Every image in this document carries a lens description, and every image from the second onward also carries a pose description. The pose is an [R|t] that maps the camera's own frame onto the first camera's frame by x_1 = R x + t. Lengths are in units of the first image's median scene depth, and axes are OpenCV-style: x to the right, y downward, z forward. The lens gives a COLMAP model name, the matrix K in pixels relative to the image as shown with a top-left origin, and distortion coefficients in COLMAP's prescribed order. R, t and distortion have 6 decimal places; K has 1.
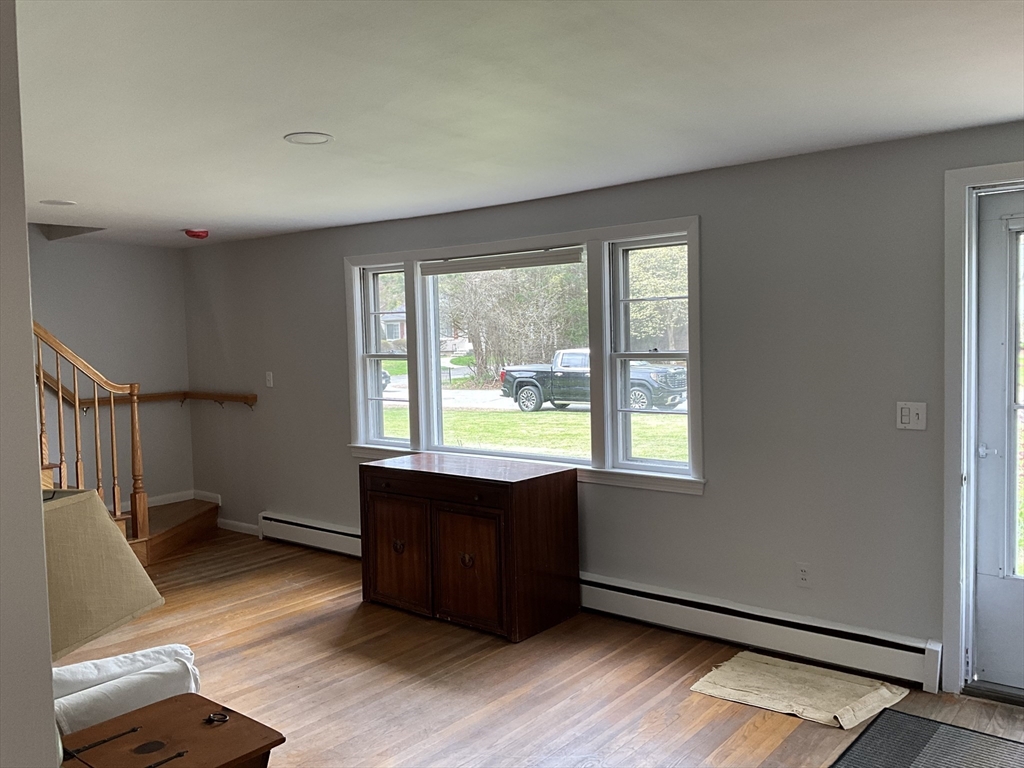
lens RADIAL K [[843.9, 0, 509.4], [0, 843.9, 384.2], [0, 0, 1]] dist [0.120392, -0.239004]
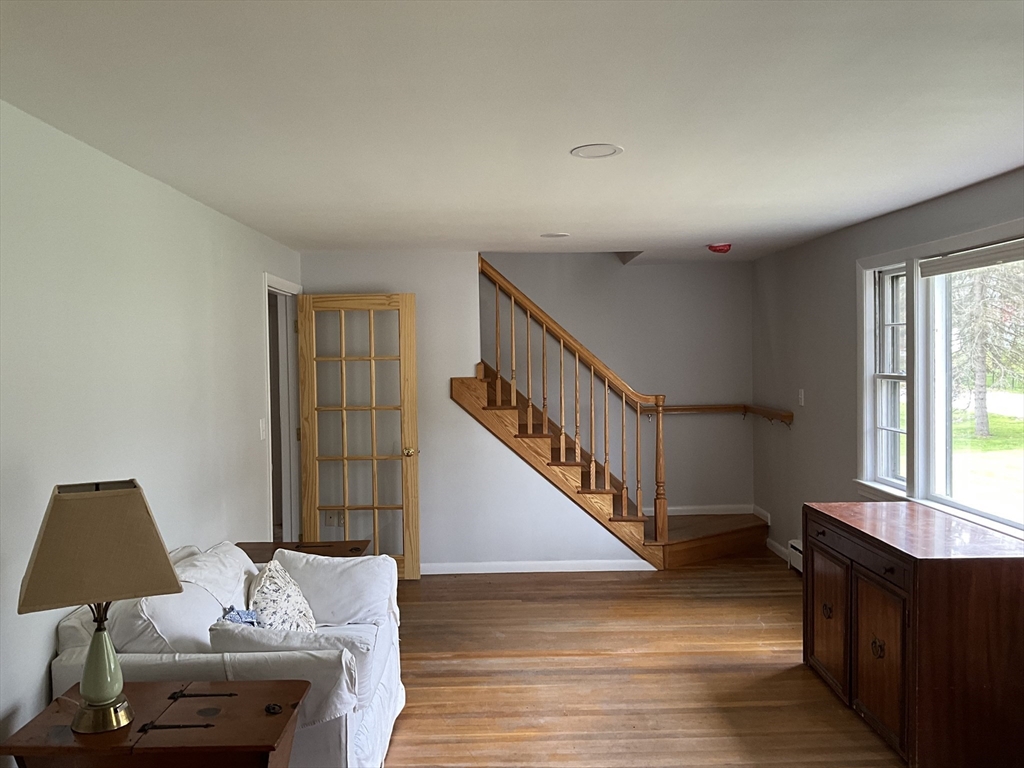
lens RADIAL K [[843.9, 0, 509.4], [0, 843.9, 384.2], [0, 0, 1]] dist [0.120392, -0.239004]
pose [[0.643607, 0.040399, -0.764289, 0.299362], [-0.045189, 0.998870, 0.014745, -0.026408], [0.764021, 0.025047, 0.644705, 0.221176]]
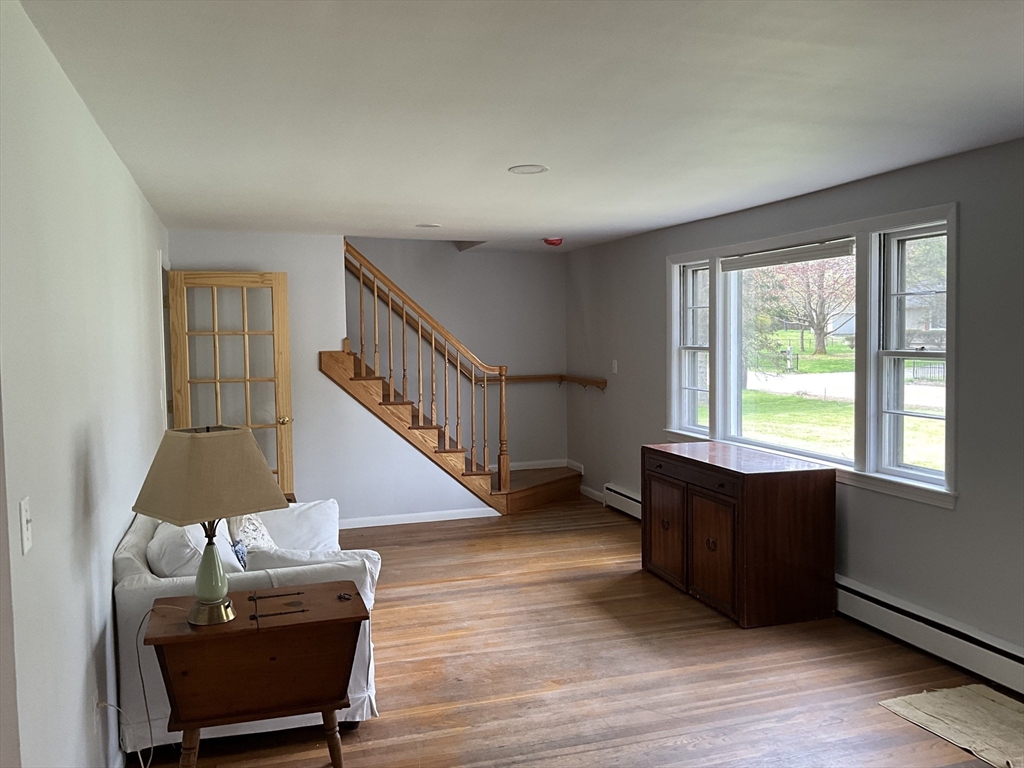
lens RADIAL K [[843.9, 0, 509.4], [0, 843.9, 384.2], [0, 0, 1]] dist [0.120392, -0.239004]
pose [[0.839369, 0.046644, -0.541557, 0.284863], [-0.039458, 0.998911, 0.024879, -0.006545], [0.542127, 0.000486, 0.840296, -0.025303]]
